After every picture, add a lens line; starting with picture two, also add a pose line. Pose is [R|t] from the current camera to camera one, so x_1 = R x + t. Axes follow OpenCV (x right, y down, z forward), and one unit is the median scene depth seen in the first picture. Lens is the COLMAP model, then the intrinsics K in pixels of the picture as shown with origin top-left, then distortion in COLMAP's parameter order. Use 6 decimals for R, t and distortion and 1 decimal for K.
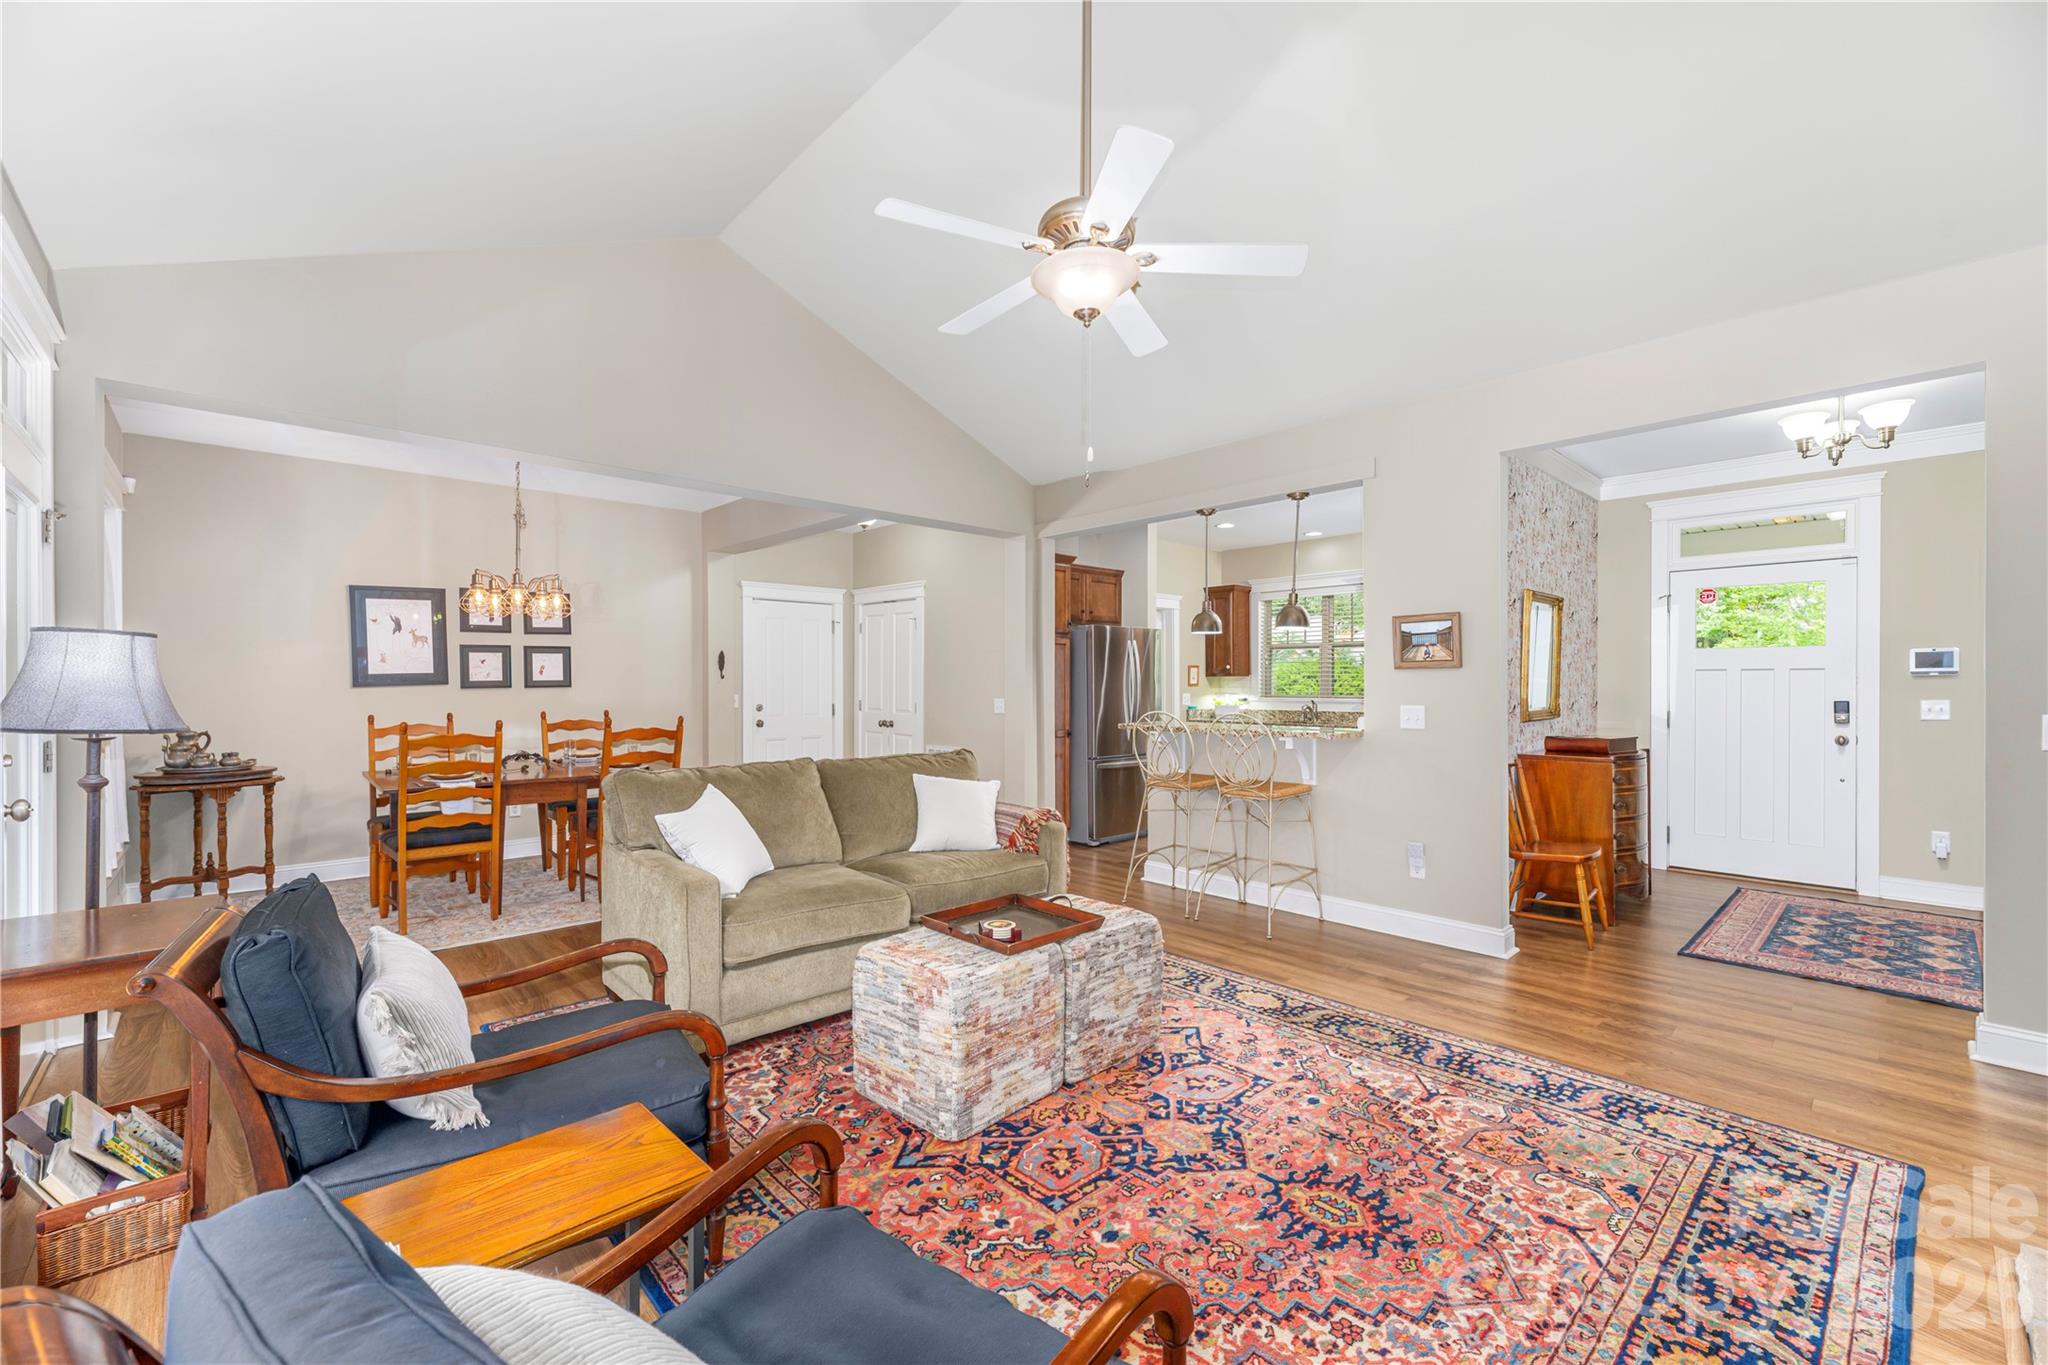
lens RADIAL K [[841.1, 0, 1025.7], [0, 841.1, 682.8], [0, 0, 1]] dist [-0.002517, -0.000030]
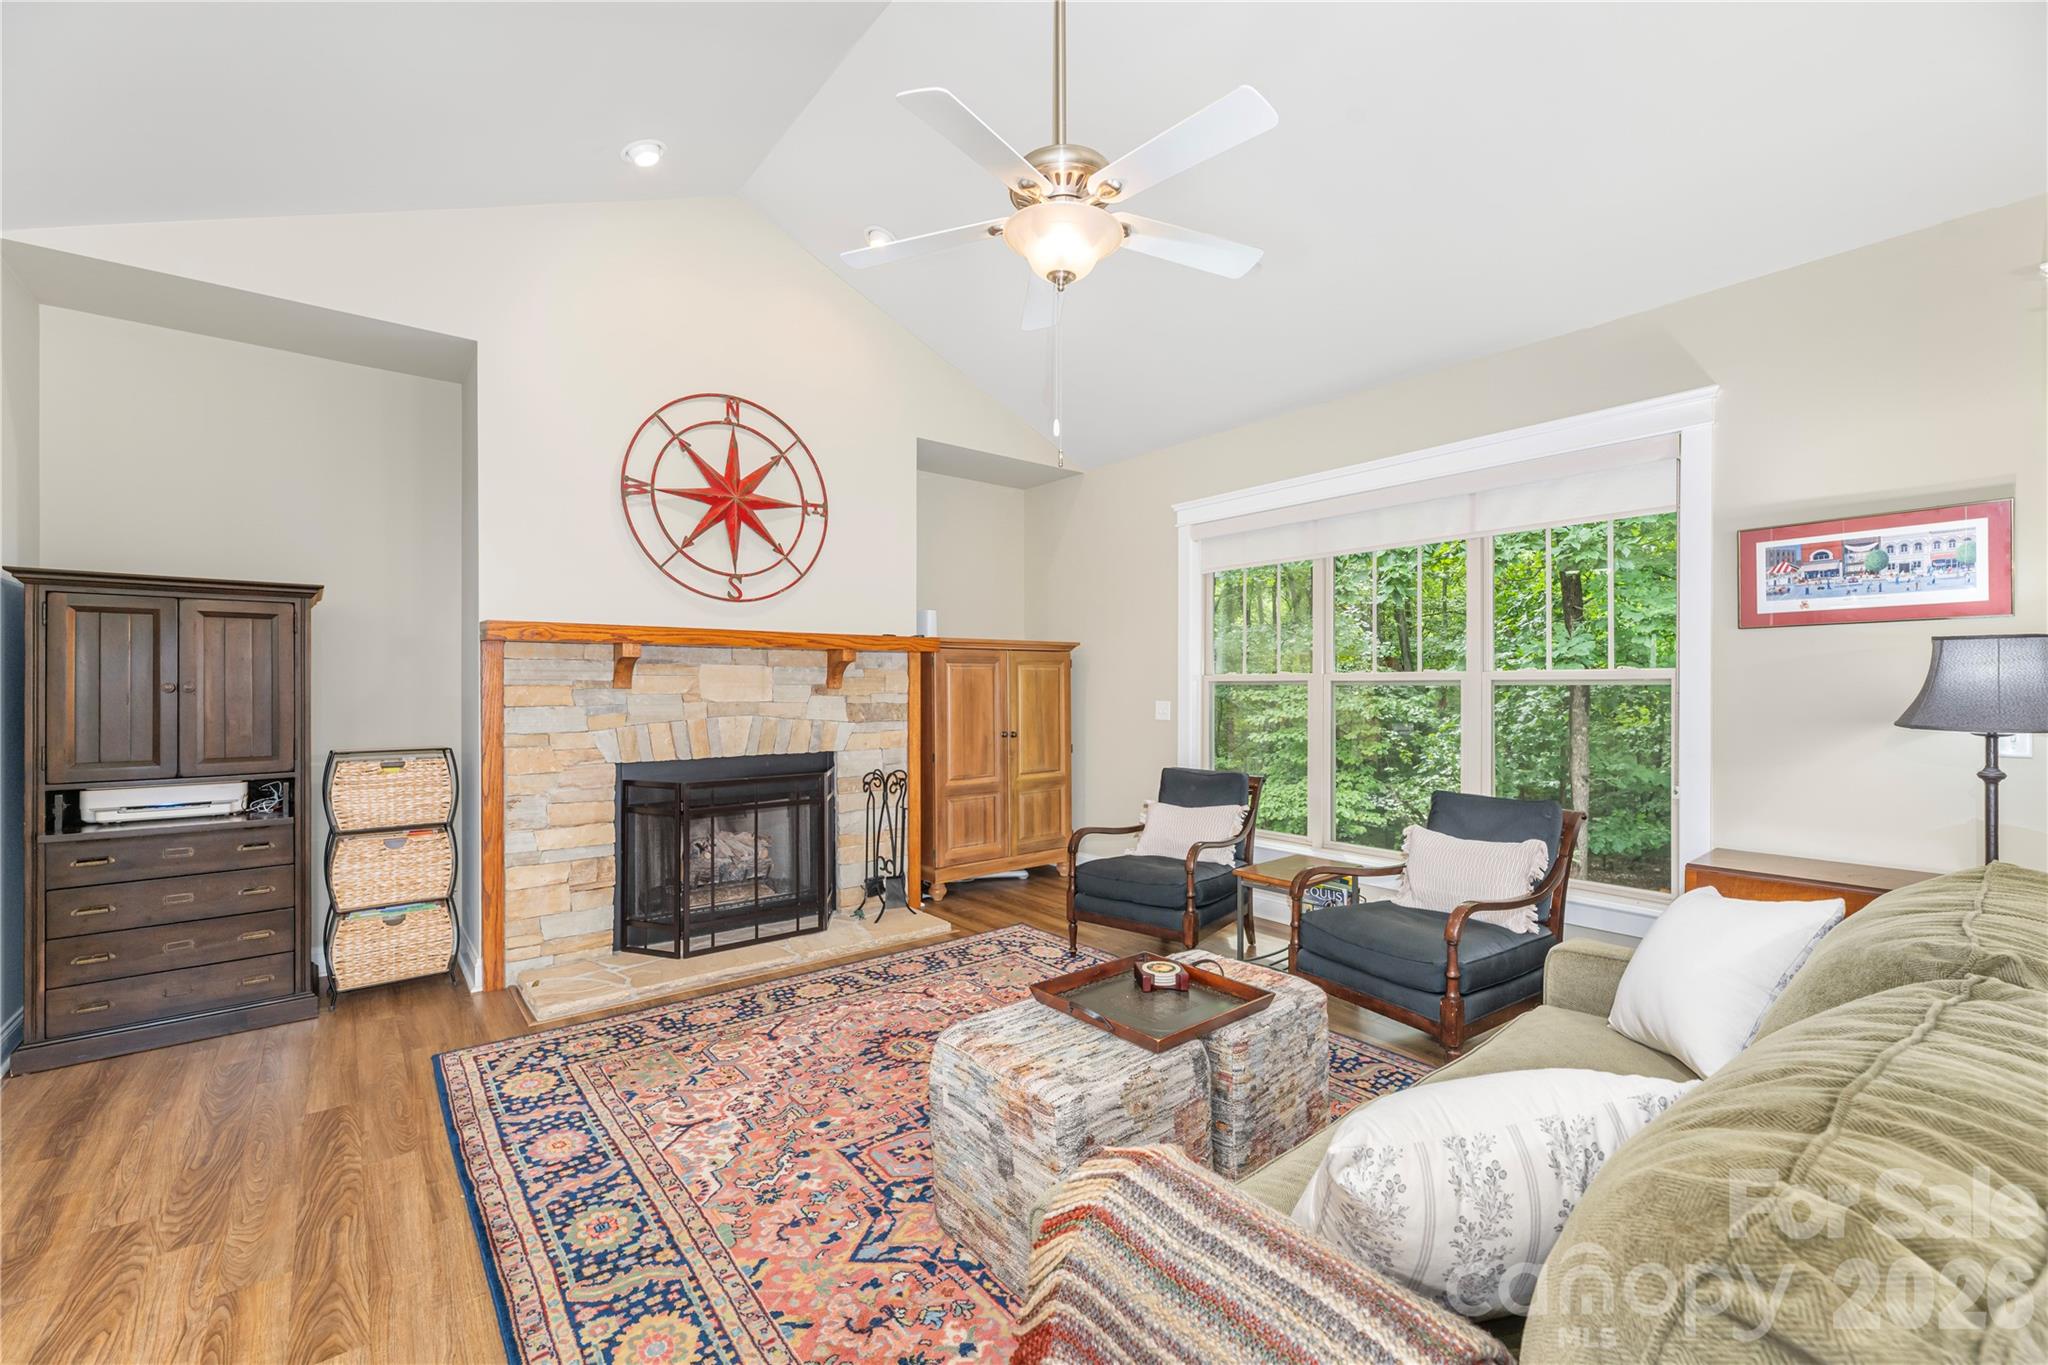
lens RADIAL K [[841.1, 0, 1024.5], [0, 841.1, 687.4], [0, 0, 1]] dist [-0.002517, -0.000030]
pose [[-0.997353, 0.000341, 0.072708, 0.038408], [0.000419, 0.999999, 0.001068, 0.003180], [-0.072707, 0.001095, -0.997353, 1.595935]]
